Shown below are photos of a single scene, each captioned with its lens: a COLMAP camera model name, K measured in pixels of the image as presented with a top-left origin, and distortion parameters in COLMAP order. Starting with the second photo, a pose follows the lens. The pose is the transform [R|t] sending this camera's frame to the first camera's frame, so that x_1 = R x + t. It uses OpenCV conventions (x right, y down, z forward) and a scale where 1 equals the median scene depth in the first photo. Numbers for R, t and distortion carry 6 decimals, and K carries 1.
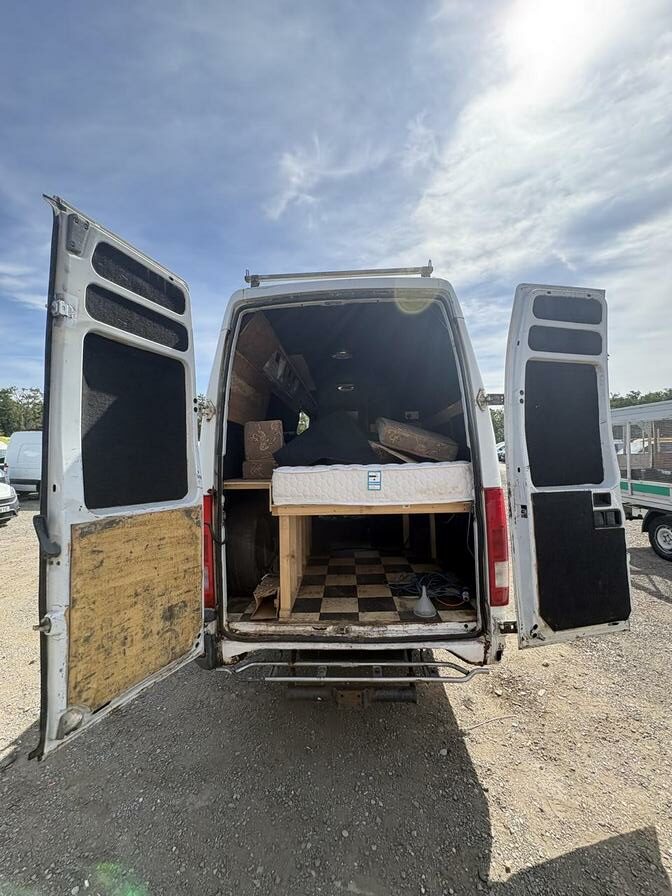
lens RADIAL K [[356.6, 0, 335.3], [0, 356.6, 450.0], [0, 0, 1]] dist [-0.006586, 0.000232]
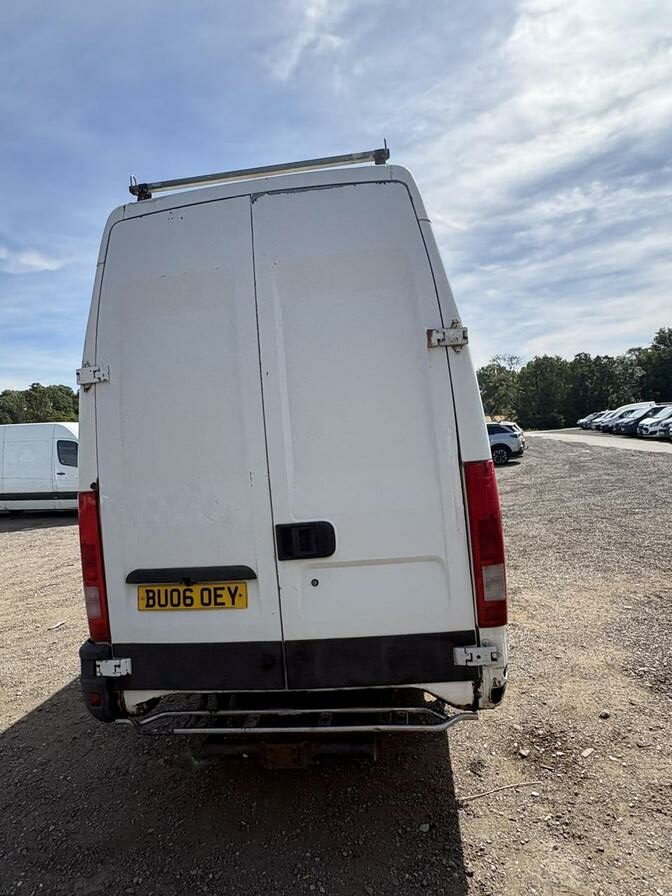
lens RADIAL K [[527.6, 0, 338.9], [0, 527.6, 453.1], [0, 0, 1]] dist [0.004683, -0.002560]
pose [[0.995953, -0.052994, -0.072583, 0.232677], [0.056010, 0.997622, 0.040173, 0.028782], [0.070282, -0.044076, 0.996553, -0.055852]]
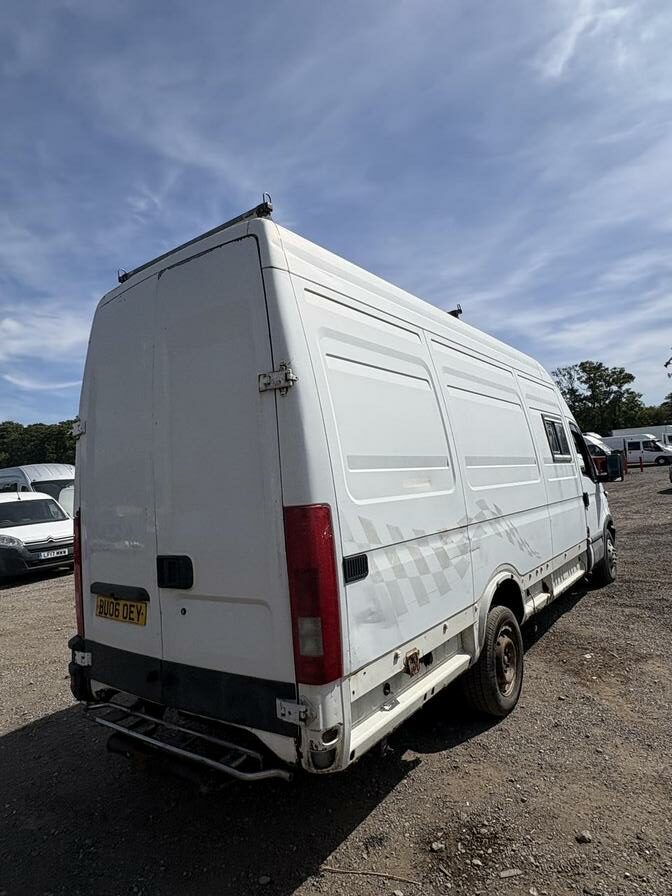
lens RADIAL K [[525.7, 0, 336.0], [0, 525.7, 448.0], [0, 0, 1]] dist [0.003225, 0.000873]
pose [[0.832290, -0.074323, -0.549335, 0.998878], [0.068714, 0.997161, -0.030804, 0.027258], [0.550065, -0.012109, 0.835034, 0.192232]]
